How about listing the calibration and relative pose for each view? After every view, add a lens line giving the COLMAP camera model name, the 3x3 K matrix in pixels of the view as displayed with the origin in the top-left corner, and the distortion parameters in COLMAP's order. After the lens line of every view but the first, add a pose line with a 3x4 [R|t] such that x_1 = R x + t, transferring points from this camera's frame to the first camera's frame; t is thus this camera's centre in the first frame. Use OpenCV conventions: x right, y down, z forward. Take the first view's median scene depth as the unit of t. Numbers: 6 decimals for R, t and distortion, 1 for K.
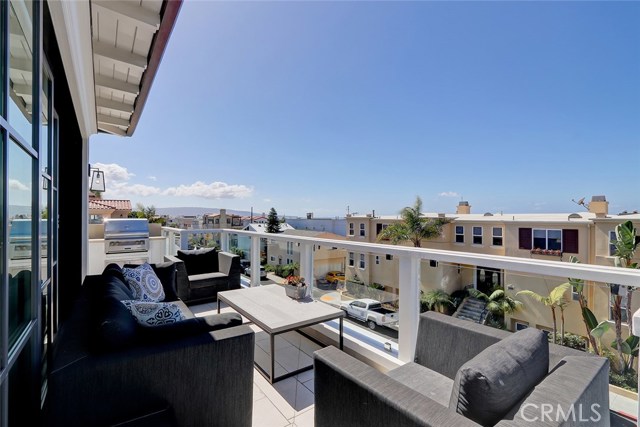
lens RADIAL K [[295.7, 0, 320.0], [0, 295.7, 213.5], [0, 0, 1]] dist [-0.004291, -0.000692]
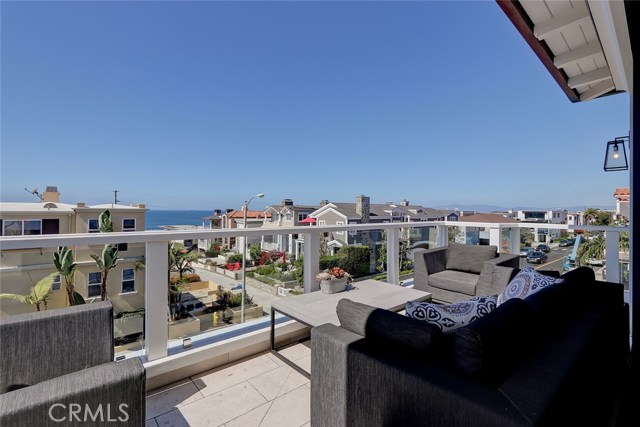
lens RADIAL K [[297.5, 0, 307.2], [0, 297.5, 212.6], [0, 0, 1]] dist [-0.002511, -0.000767]
pose [[-0.070413, -0.010558, 0.997462, -0.212752], [-0.019350, 0.999770, 0.009217, 0.006364], [-0.997330, -0.018652, -0.070601, 0.233056]]
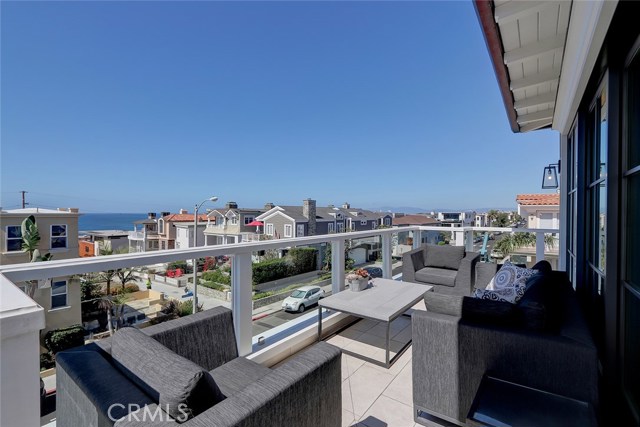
lens RADIAL K [[297.5, 0, 307.2], [0, 297.5, 212.6], [0, 0, 1]] dist [-0.002511, -0.000767]
pose [[-0.275221, -0.002626, 0.961377, -0.229906], [-0.015046, 0.999886, -0.001576, 0.001348], [-0.961263, -0.014899, -0.275229, 0.304735]]
